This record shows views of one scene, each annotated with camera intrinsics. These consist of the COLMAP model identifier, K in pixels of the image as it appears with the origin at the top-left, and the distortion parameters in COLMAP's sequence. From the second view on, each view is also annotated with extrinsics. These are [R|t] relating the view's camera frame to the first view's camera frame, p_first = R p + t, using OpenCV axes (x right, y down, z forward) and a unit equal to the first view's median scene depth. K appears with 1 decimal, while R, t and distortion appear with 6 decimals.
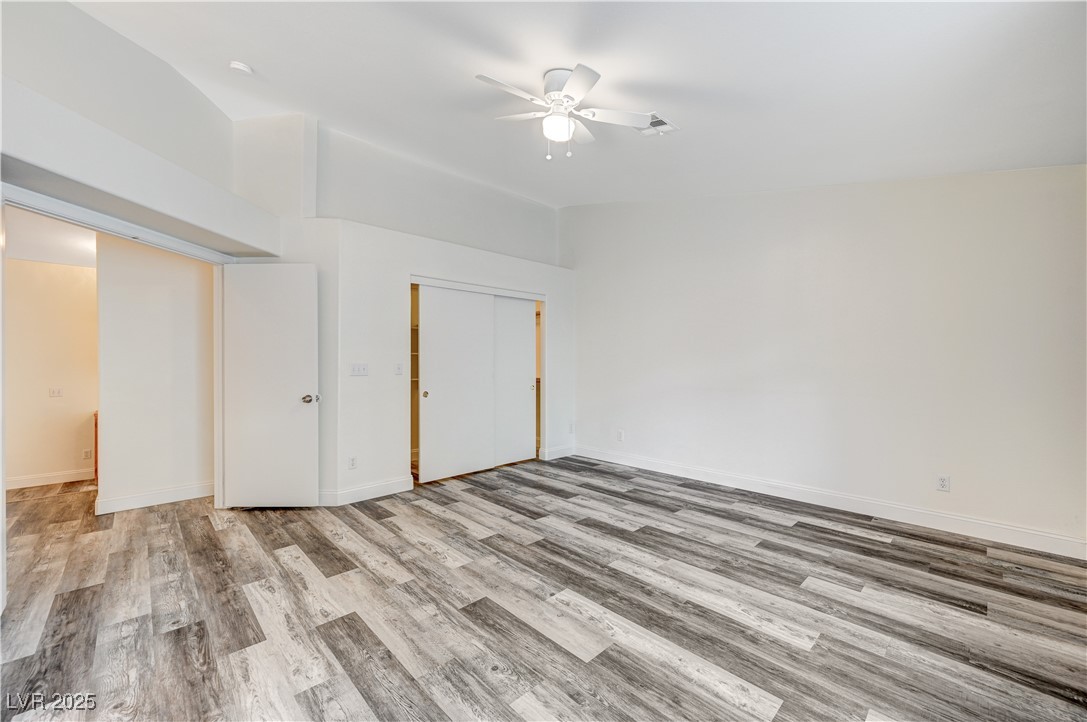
lens RADIAL K [[429.0, 0, 542.3], [0, 429.0, 363.5], [0, 0, 1]] dist [-0.000477, 0.001445]
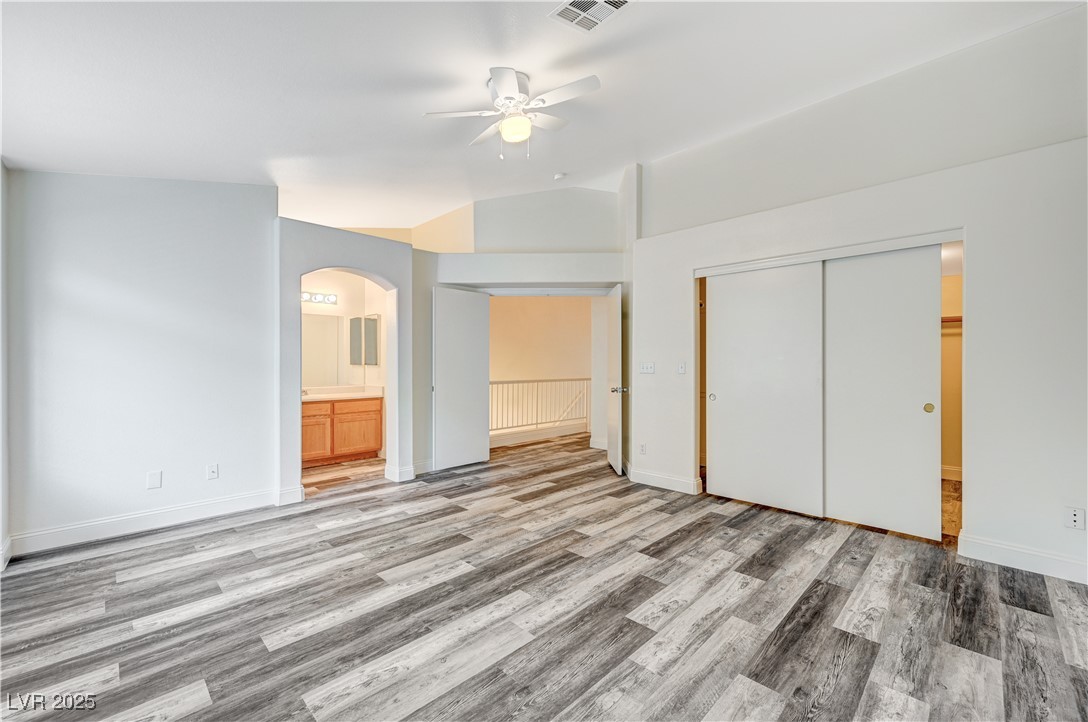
lens RADIAL K [[445.3, 0, 545.7], [0, 445.3, 360.4], [0, 0, 1]] dist [0.005907, -0.002277]
pose [[0.024501, -0.002538, -0.999697, 1.049382], [-0.001433, 0.999996, -0.002574, -0.001305], [0.999699, 0.001496, 0.024498, 1.005209]]
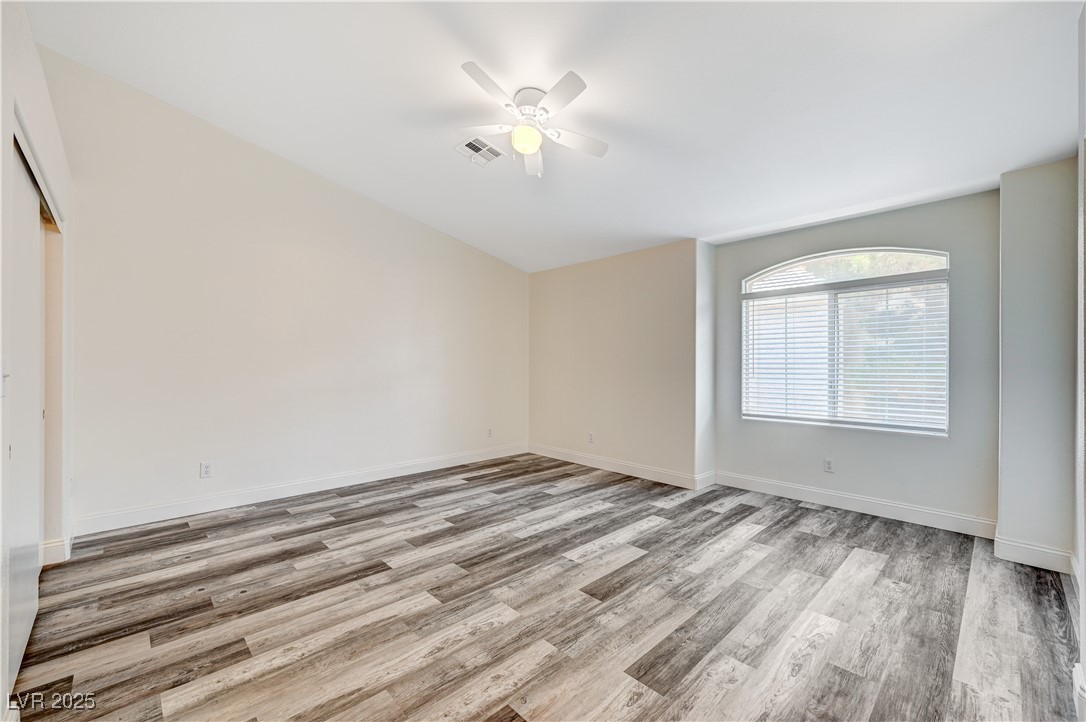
lens RADIAL K [[444.5, 0, 548.8], [0, 444.5, 365.0], [0, 0, 1]] dist [0.005907, -0.002277]
pose [[-0.014820, -0.003122, 0.999885, -1.012961], [-0.002575, 0.999992, 0.003085, 0.001539], [-0.999887, -0.002529, -0.014828, 0.922799]]
